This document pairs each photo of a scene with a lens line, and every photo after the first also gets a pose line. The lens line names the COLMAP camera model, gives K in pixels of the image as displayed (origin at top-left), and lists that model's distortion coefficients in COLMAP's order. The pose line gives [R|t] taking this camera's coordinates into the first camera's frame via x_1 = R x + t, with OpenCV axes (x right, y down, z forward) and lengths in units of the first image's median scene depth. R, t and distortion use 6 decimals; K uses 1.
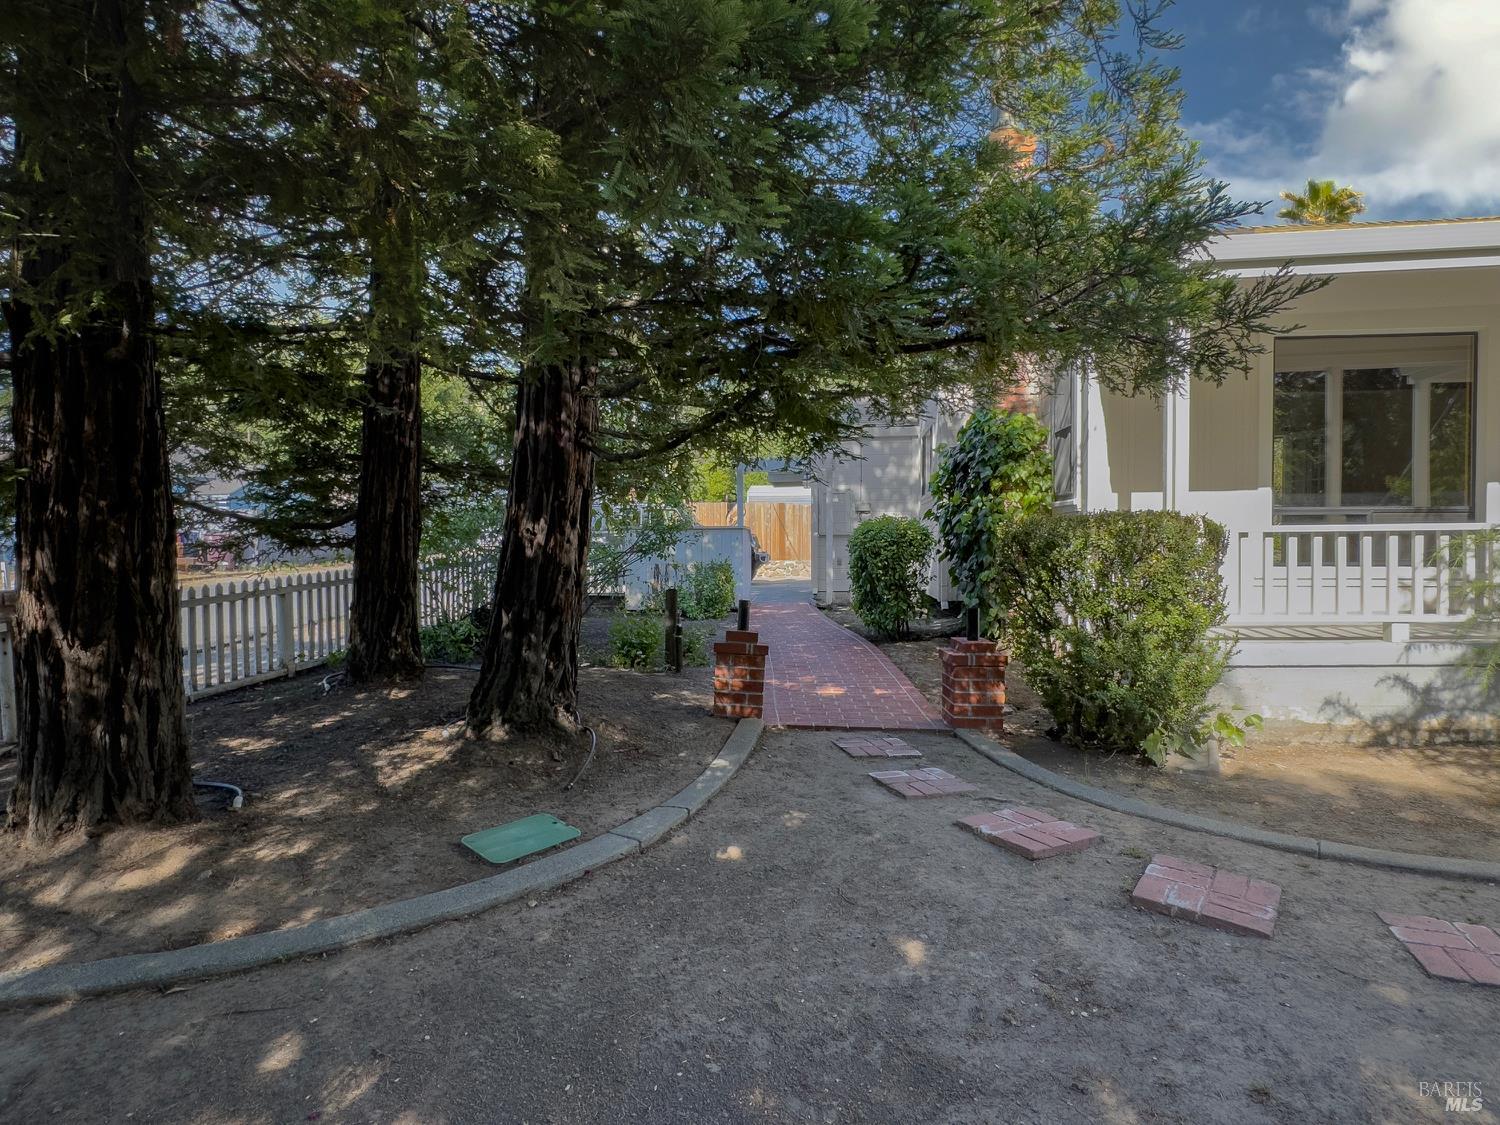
lens RADIAL K [[851.6, 0, 749.6], [0, 851.6, 563.4], [0, 0, 1]] dist [-0.002163, 0.004366]
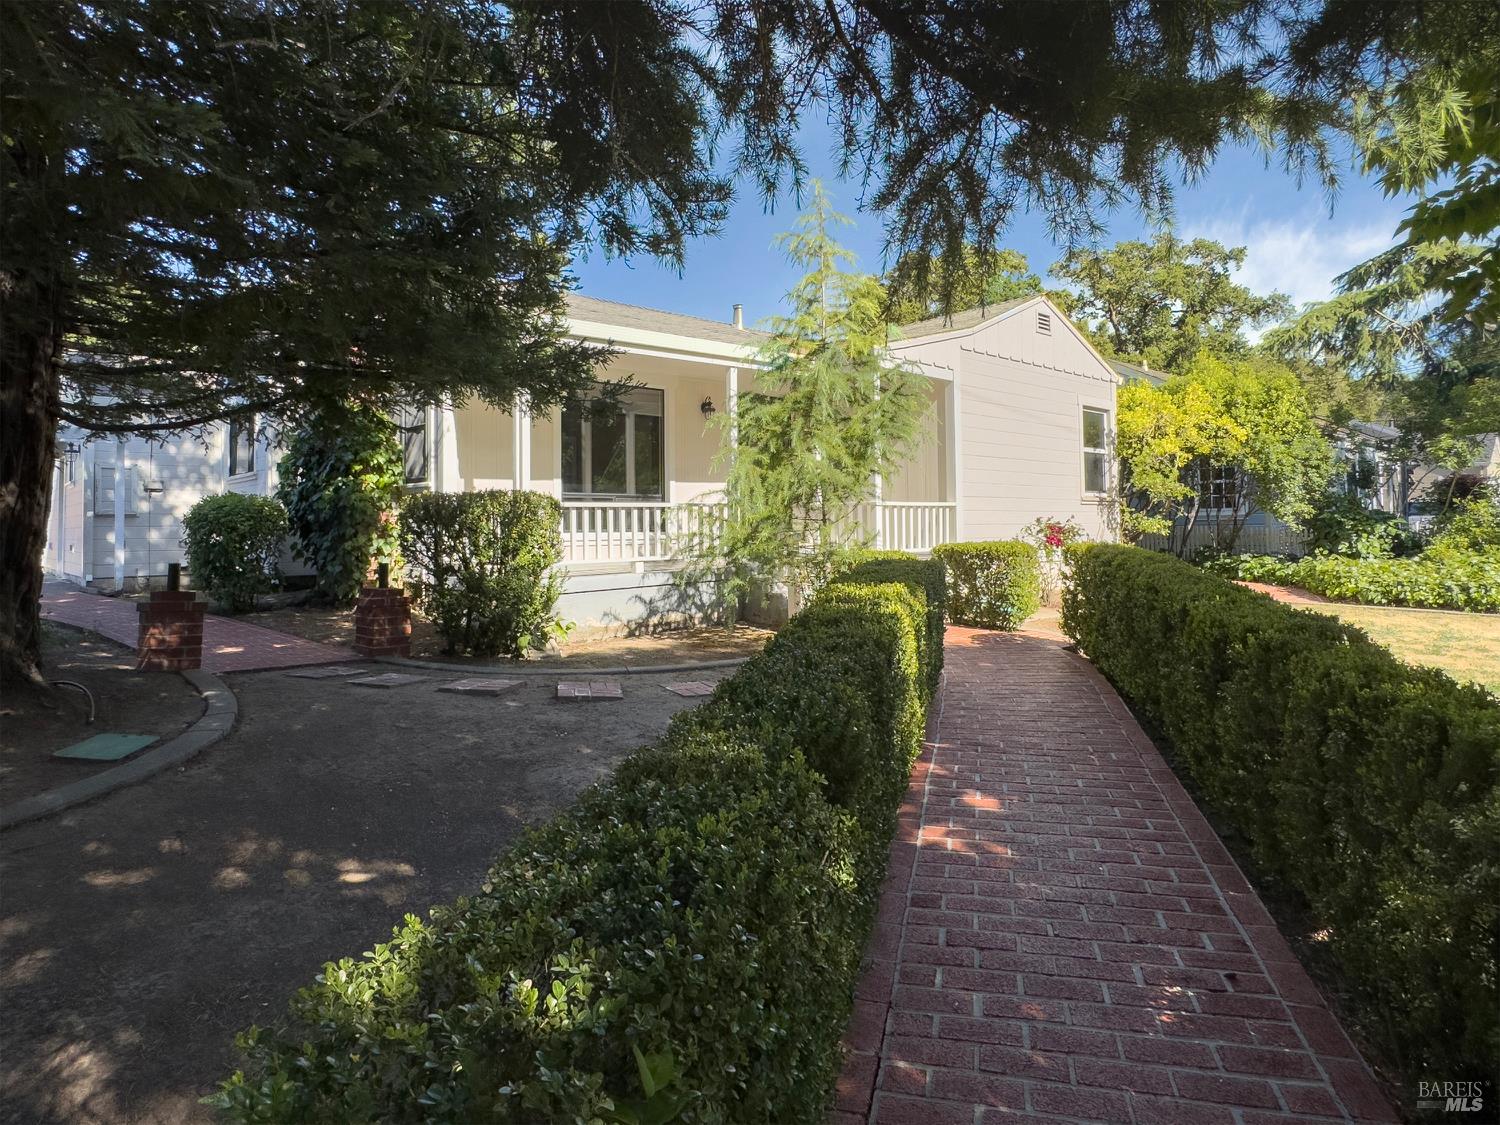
lens RADIAL K [[890.8, 0, 750.4], [0, 890.8, 498.0], [0, 0, 1]] dist [0.000260, 0.002189]
pose [[0.669818, 0.020235, 0.742250, -0.384183], [0.027603, 0.998259, -0.052123, 0.041458], [-0.742012, 0.055401, 0.668093, -0.331835]]
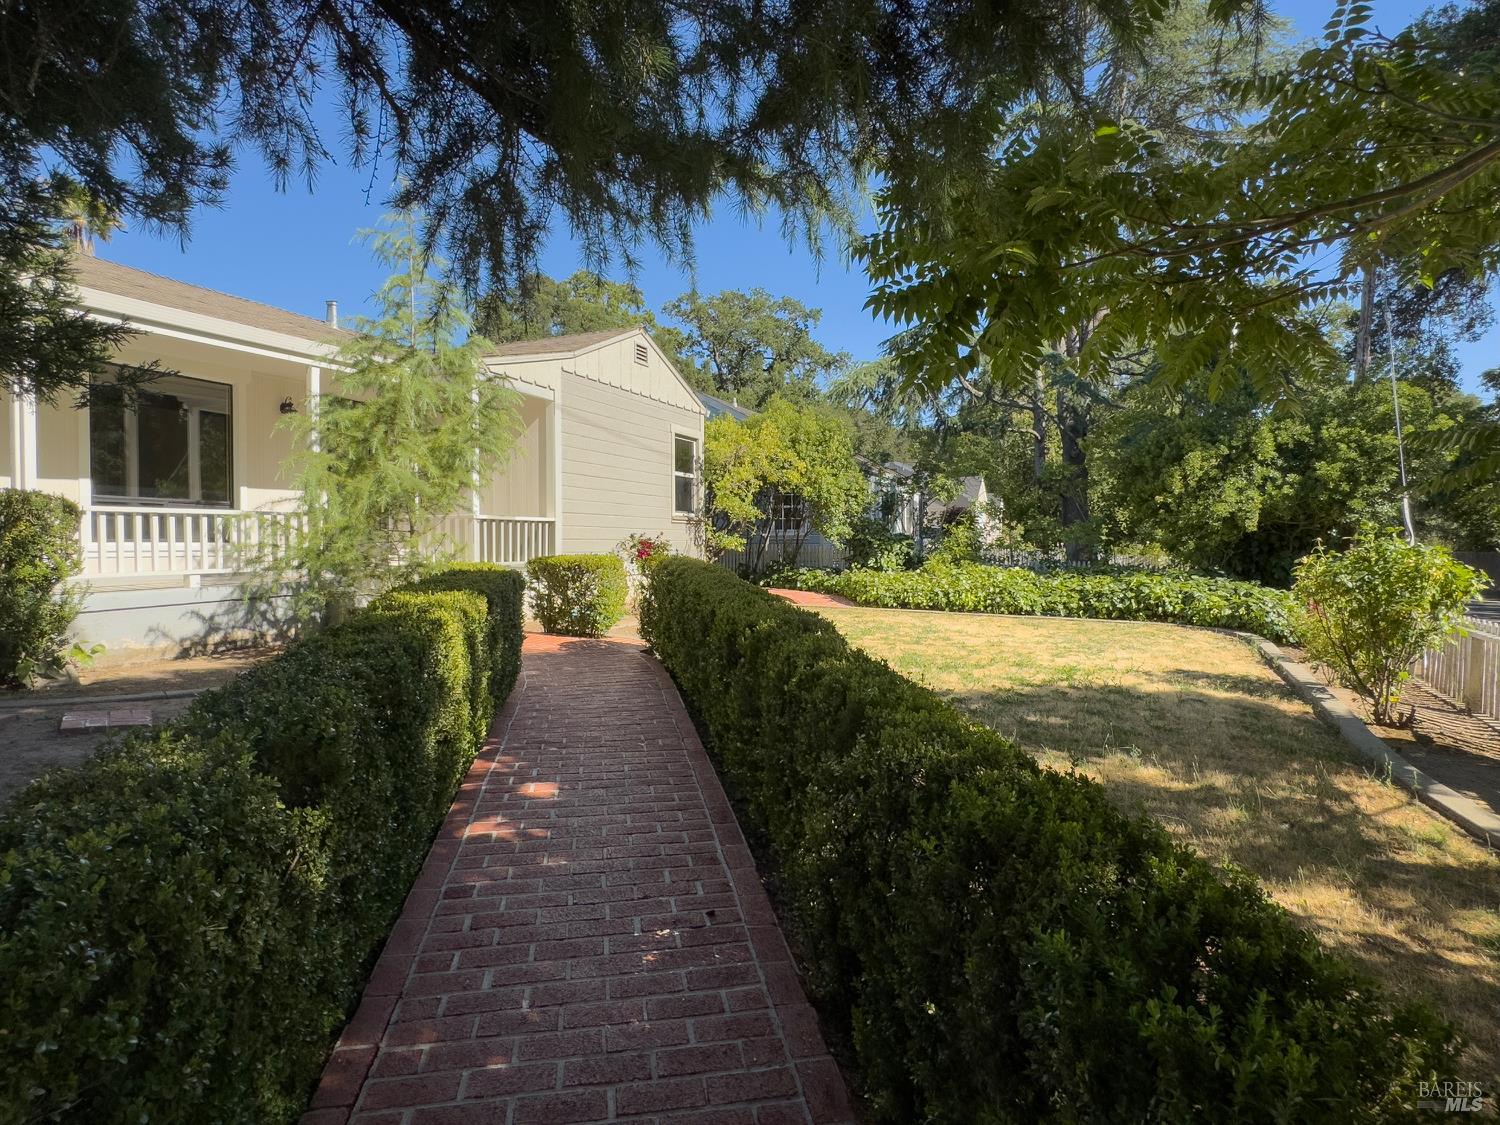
lens RADIAL K [[851.6, 0, 747.7], [0, 851.6, 559.0], [0, 0, 1]] dist [-0.002163, 0.004366]
pose [[0.305662, -0.014562, 0.952029, -0.359884], [0.020745, 0.999748, 0.008632, 0.048957], [-0.951914, 0.017112, 0.305887, -0.380049]]
